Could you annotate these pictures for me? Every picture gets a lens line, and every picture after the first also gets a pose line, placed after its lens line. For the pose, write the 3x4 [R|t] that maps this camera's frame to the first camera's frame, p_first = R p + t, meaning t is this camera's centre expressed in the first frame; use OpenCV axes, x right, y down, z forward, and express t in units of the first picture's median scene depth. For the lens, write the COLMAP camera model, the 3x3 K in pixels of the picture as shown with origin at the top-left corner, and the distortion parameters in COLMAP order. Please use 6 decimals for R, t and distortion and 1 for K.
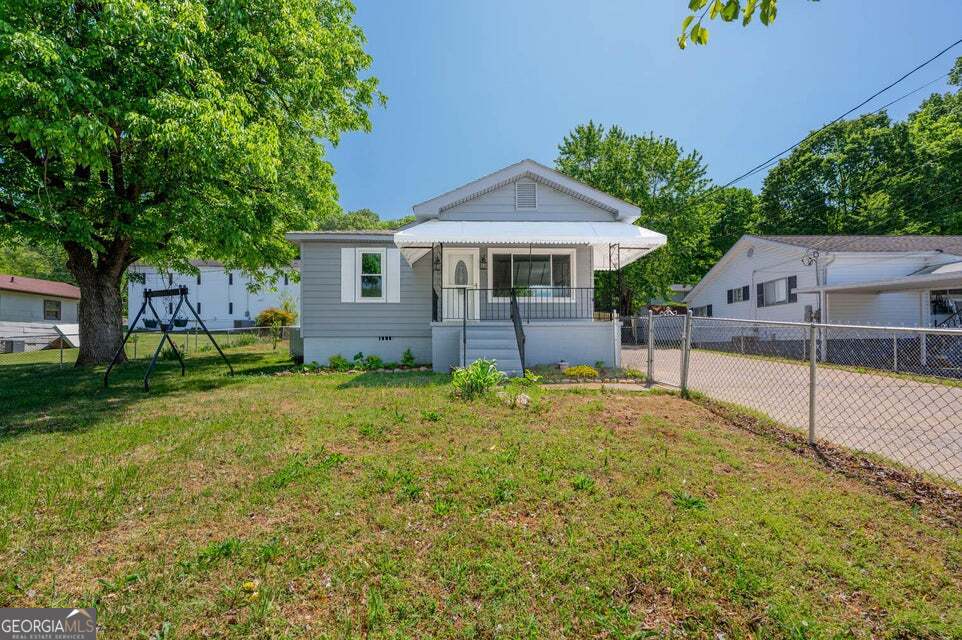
lens RADIAL K [[413.7, 0, 489.7], [0, 413.7, 346.3], [0, 0, 1]] dist [0.001809, 0.000045]
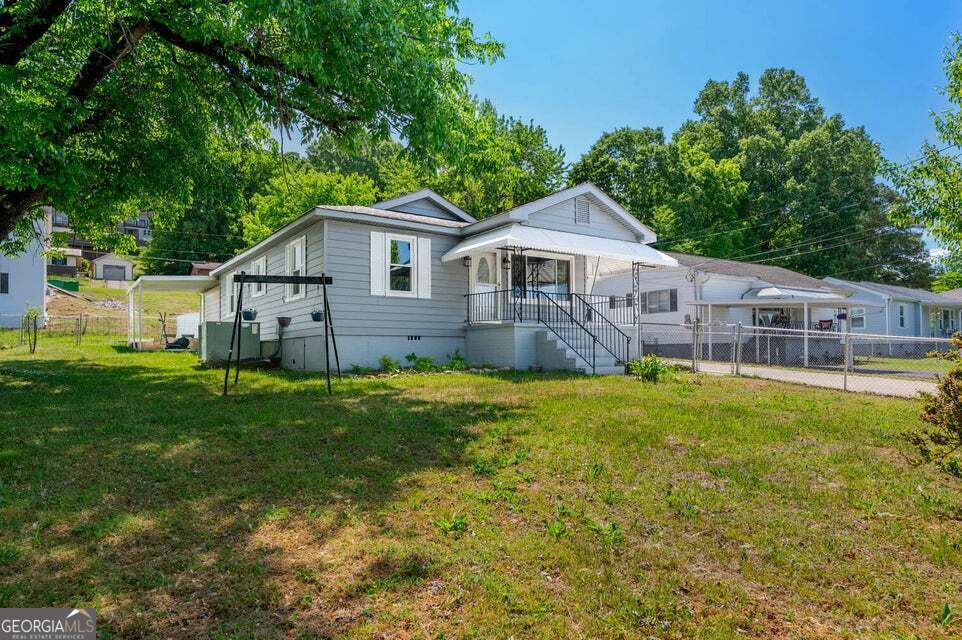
lens RADIAL K [[585.5, 0, 501.8], [0, 585.5, 336.7], [0, 0, 1]] dist [0.000347, -0.001790]
pose [[0.847201, 0.018768, 0.530940, -0.583056], [-0.007013, 0.999684, -0.024147, 0.007219], [-0.531226, 0.016734, 0.847065, -0.137726]]
